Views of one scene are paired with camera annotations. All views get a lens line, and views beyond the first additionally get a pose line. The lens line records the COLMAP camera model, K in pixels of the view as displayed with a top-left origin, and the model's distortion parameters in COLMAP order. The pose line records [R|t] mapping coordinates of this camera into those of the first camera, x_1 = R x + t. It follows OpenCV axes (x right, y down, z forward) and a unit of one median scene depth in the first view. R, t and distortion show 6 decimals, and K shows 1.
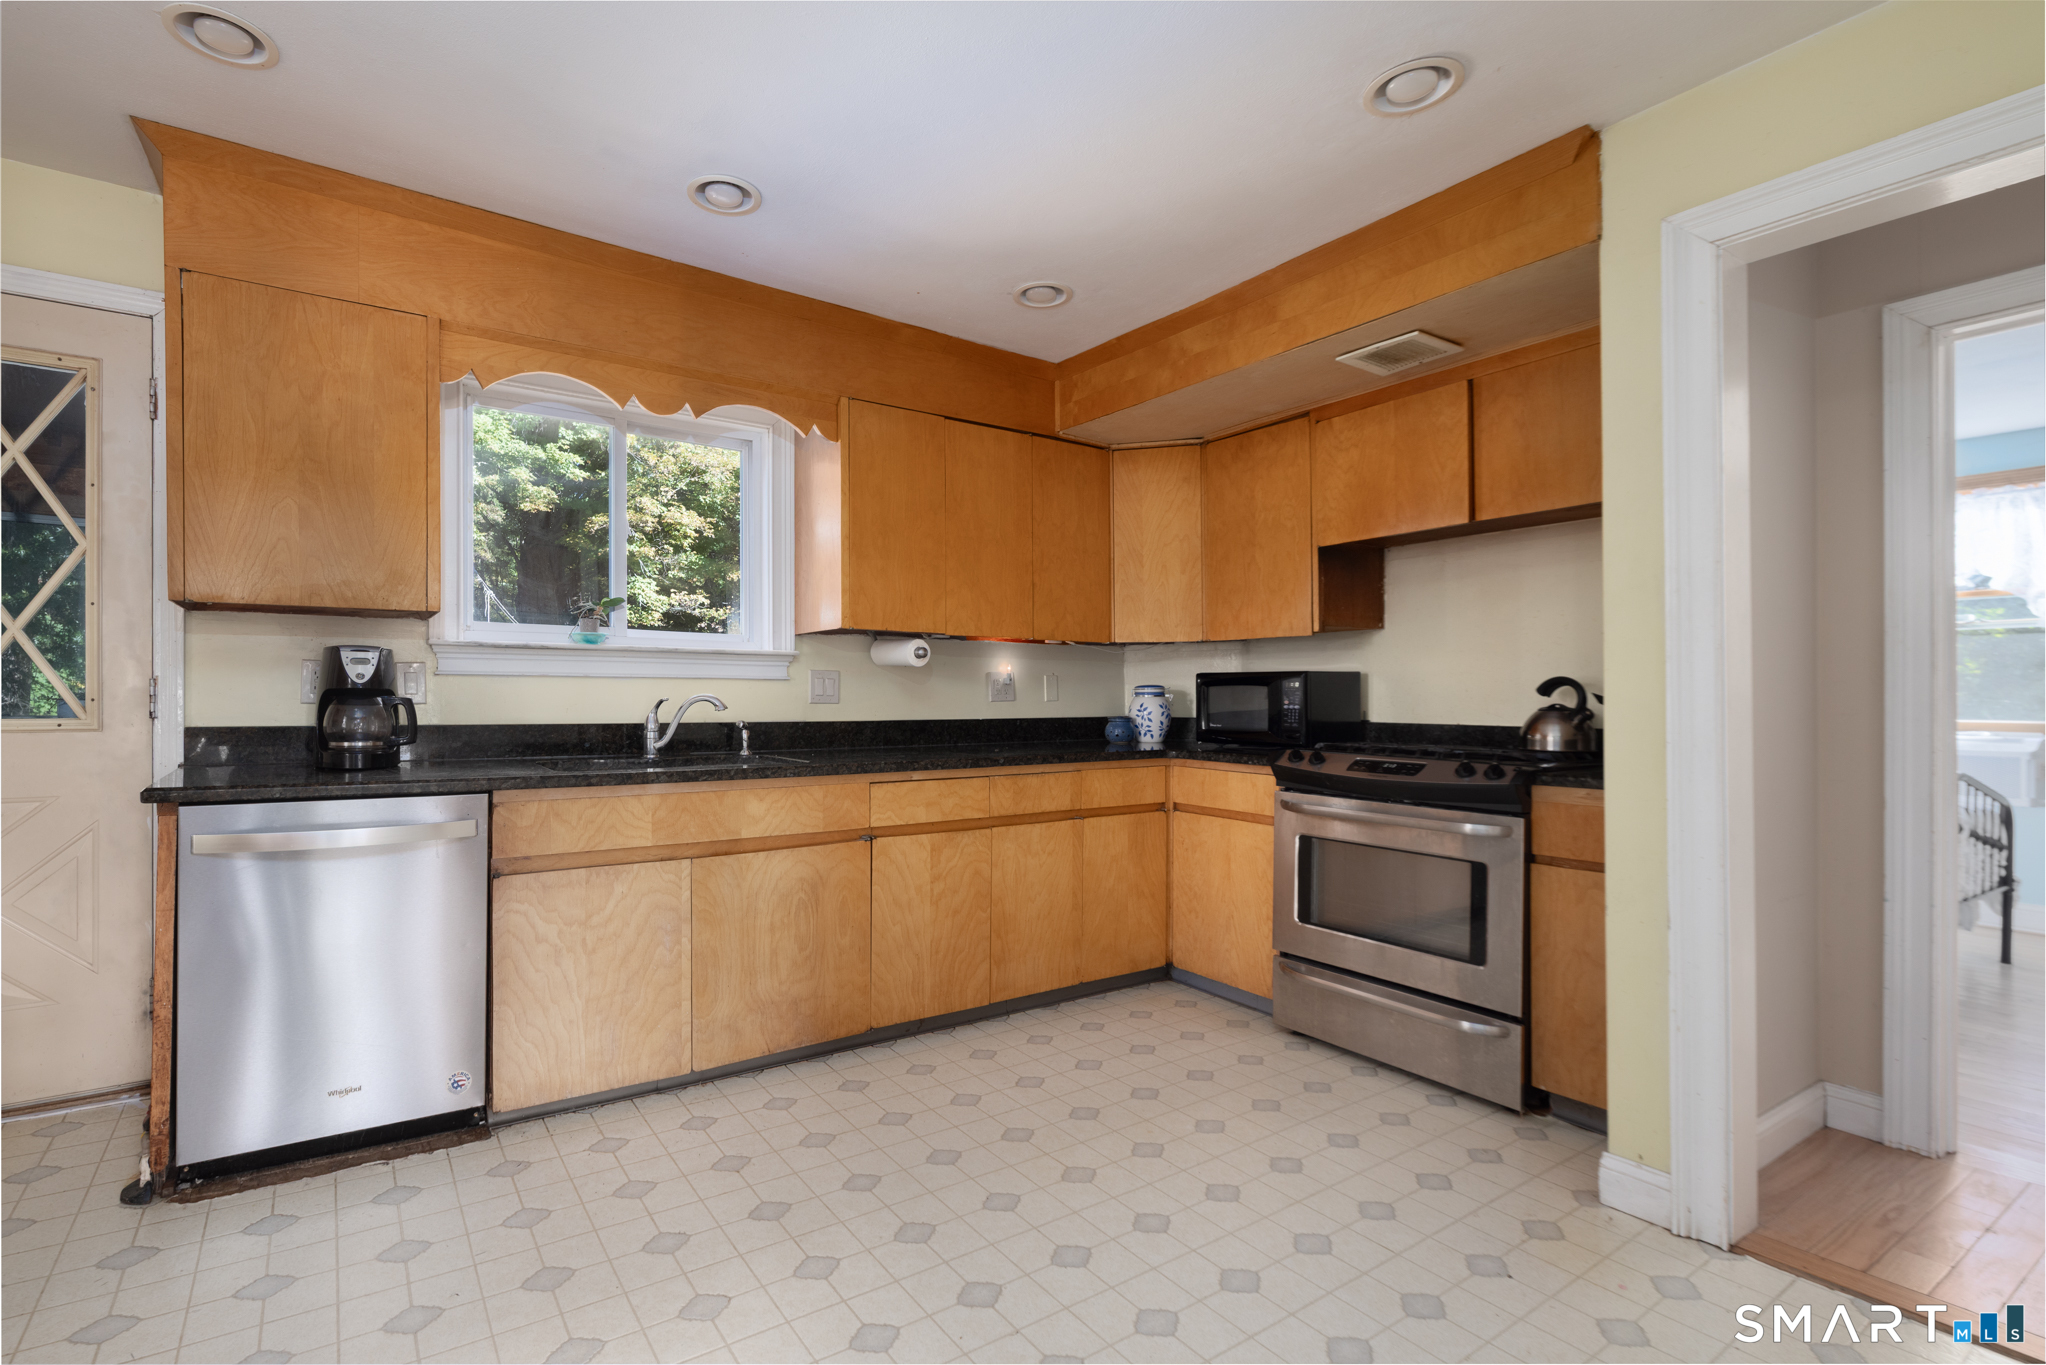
lens RADIAL K [[924.9, 0, 946.5], [0, 924.9, 698.0], [0, 0, 1]] dist [-0.003042, -0.000300]
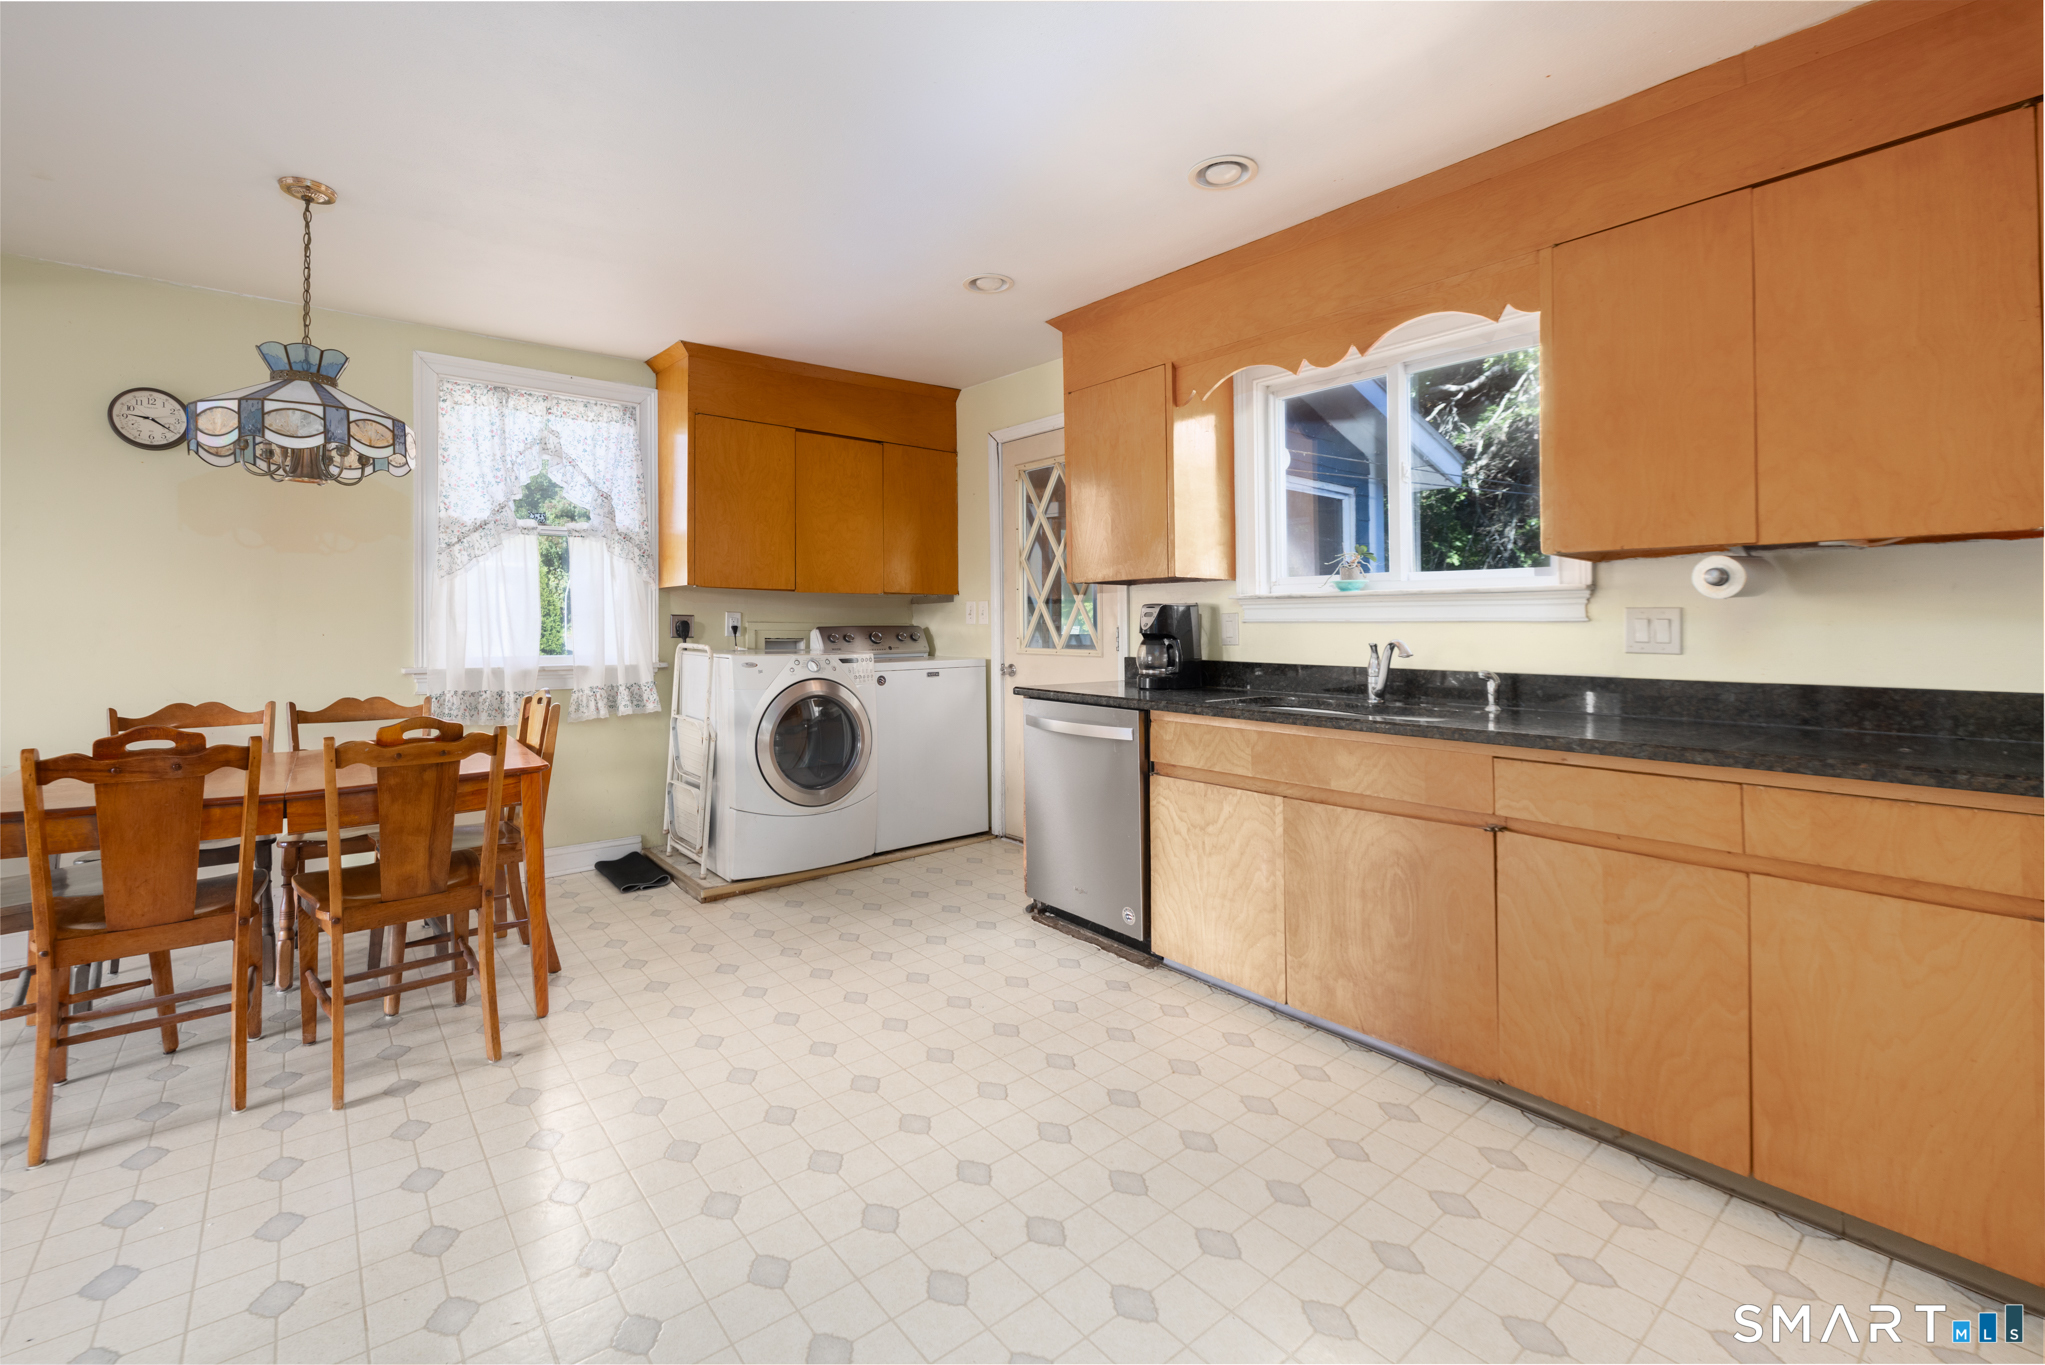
lens RADIAL K [[869.0, 0, 964.1], [0, 869.0, 626.3], [0, 0, 1]] dist [-0.000648, 0.000499]
pose [[0.082251, -0.006354, -0.996591, 0.640957], [-0.005438, 0.999962, -0.006824, -0.009514], [0.996597, 0.005981, 0.082214, 0.537062]]
